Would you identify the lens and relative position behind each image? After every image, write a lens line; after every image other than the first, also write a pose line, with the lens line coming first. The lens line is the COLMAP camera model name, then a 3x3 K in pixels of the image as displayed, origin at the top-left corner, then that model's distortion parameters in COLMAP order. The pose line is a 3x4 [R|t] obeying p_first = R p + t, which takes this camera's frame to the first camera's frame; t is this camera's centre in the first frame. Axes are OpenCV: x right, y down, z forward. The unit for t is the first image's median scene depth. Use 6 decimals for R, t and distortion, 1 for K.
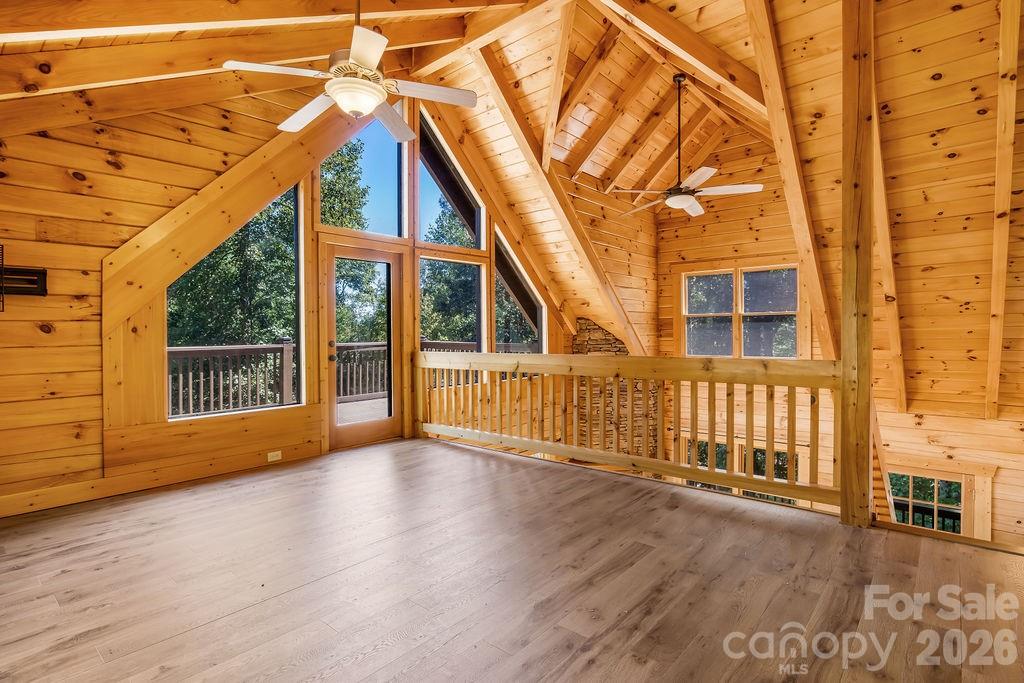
lens RADIAL K [[511.3, 0, 511.3], [0, 511.3, 340.2], [0, 0, 1]] dist [-0.005894, -0.001242]
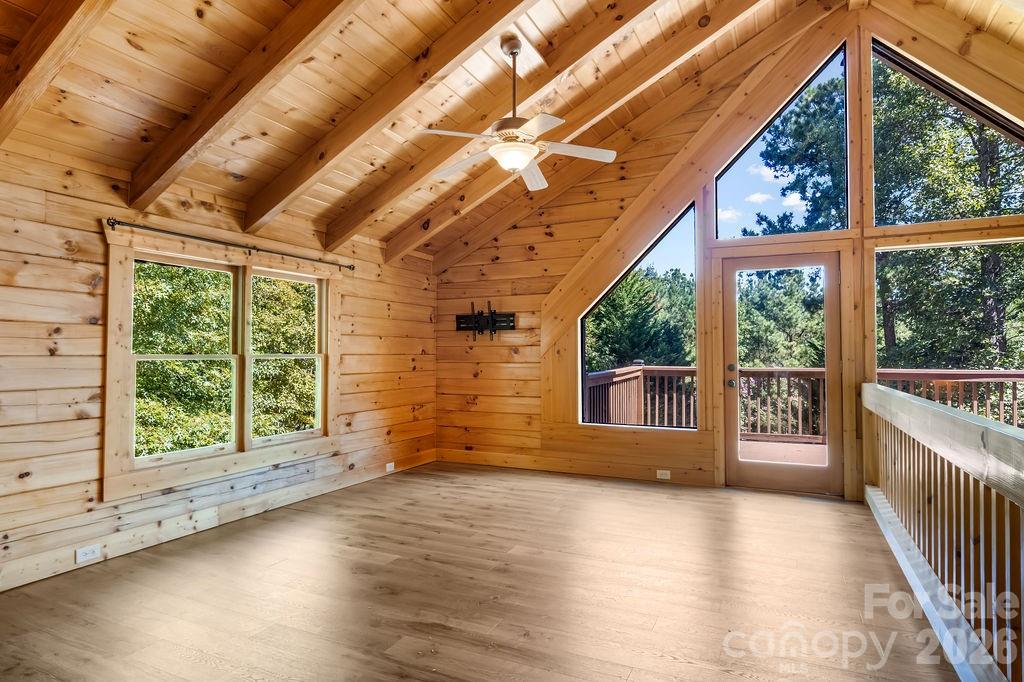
lens RADIAL K [[572.1, 0, 512.8], [0, 572.1, 339.7], [0, 0, 1]] dist [-0.006302, 0.002766]
pose [[0.265951, -0.016726, -0.963841, 0.739830], [-0.020239, 0.999532, -0.022930, -0.016031], [0.963774, 0.025606, 0.265488, 0.509227]]
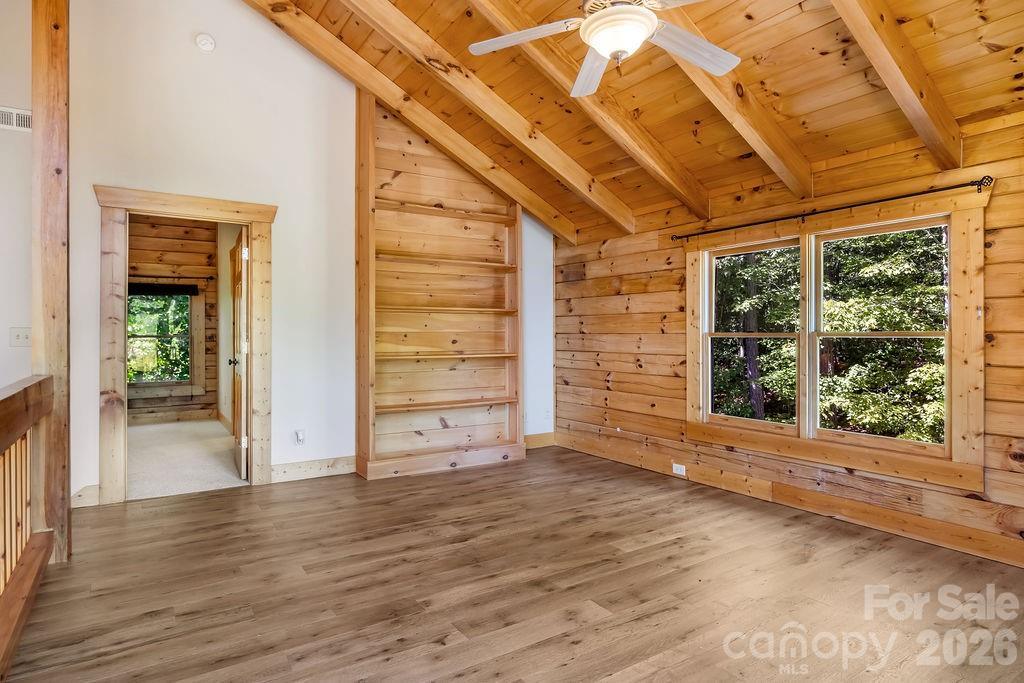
lens RADIAL K [[572.1, 0, 512.1], [0, 572.1, 337.4], [0, 0, 1]] dist [-0.006302, 0.002766]
pose [[-0.962752, 0.005606, 0.270329, -0.288633], [0.012396, 0.999649, 0.023418, -0.024275], [-0.270103, 0.025897, -0.962483, 1.459479]]
